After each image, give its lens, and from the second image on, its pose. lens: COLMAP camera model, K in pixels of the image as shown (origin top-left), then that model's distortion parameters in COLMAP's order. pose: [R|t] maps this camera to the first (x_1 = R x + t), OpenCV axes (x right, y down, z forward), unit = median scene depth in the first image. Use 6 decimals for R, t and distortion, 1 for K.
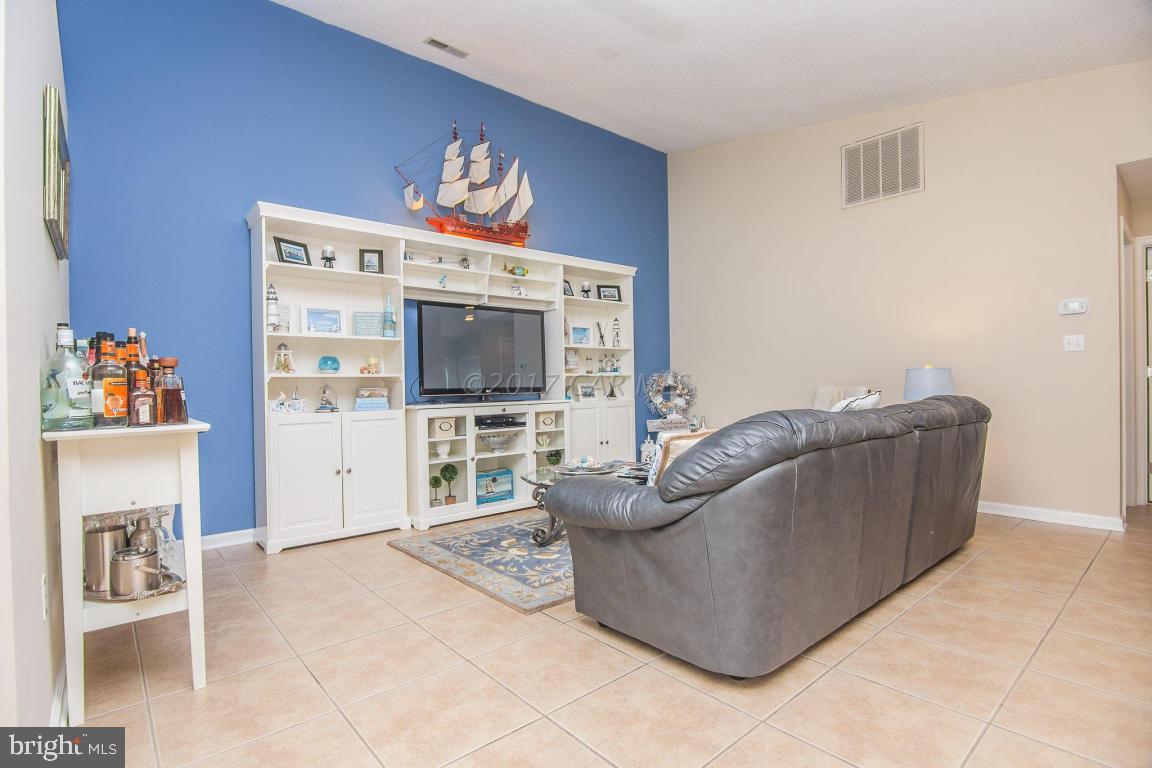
lens RADIAL K [[561.8, 0, 572.9], [0, 561.8, 385.5], [0, 0, 1]] dist [-0.019719, -0.000841]
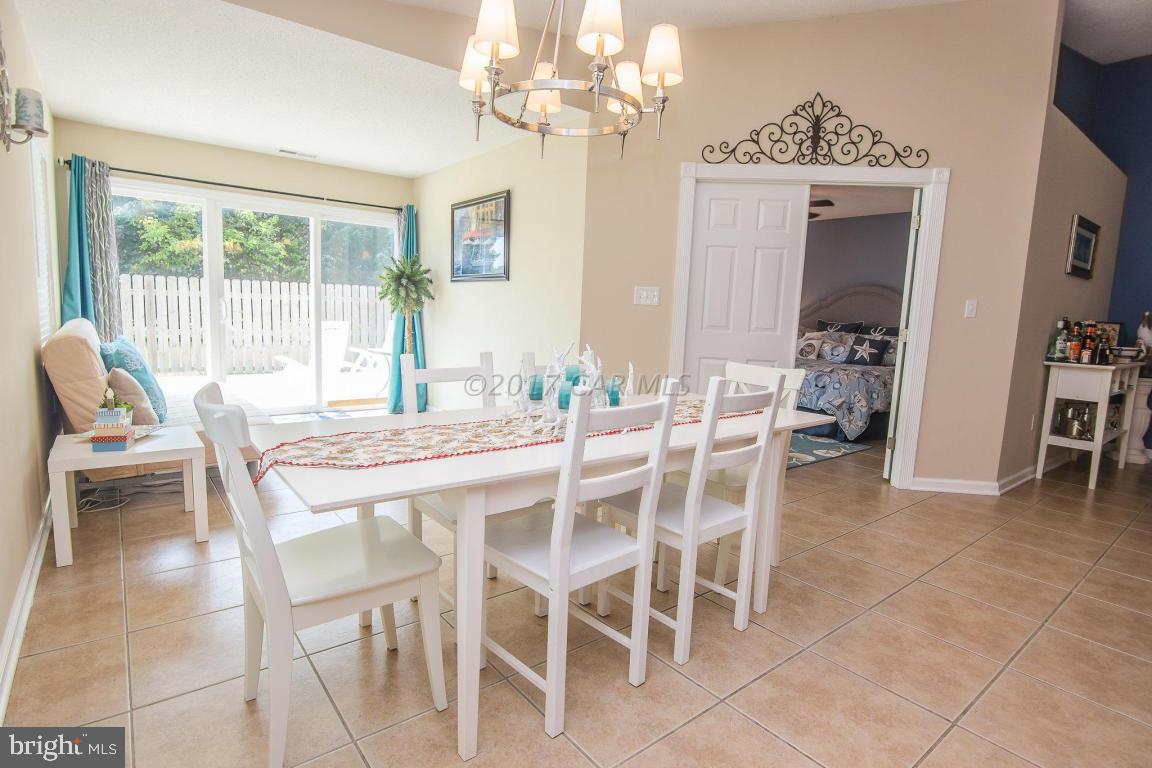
lens RADIAL K [[585.7, 0, 573.5], [0, 585.7, 384.4], [0, 0, 1]] dist [-0.019595, 0.000518]
pose [[-0.044830, 0.136594, -0.989612, 0.659615], [-0.045516, 0.989300, 0.138612, -0.030137], [0.997957, 0.051257, -0.038134, -0.395553]]
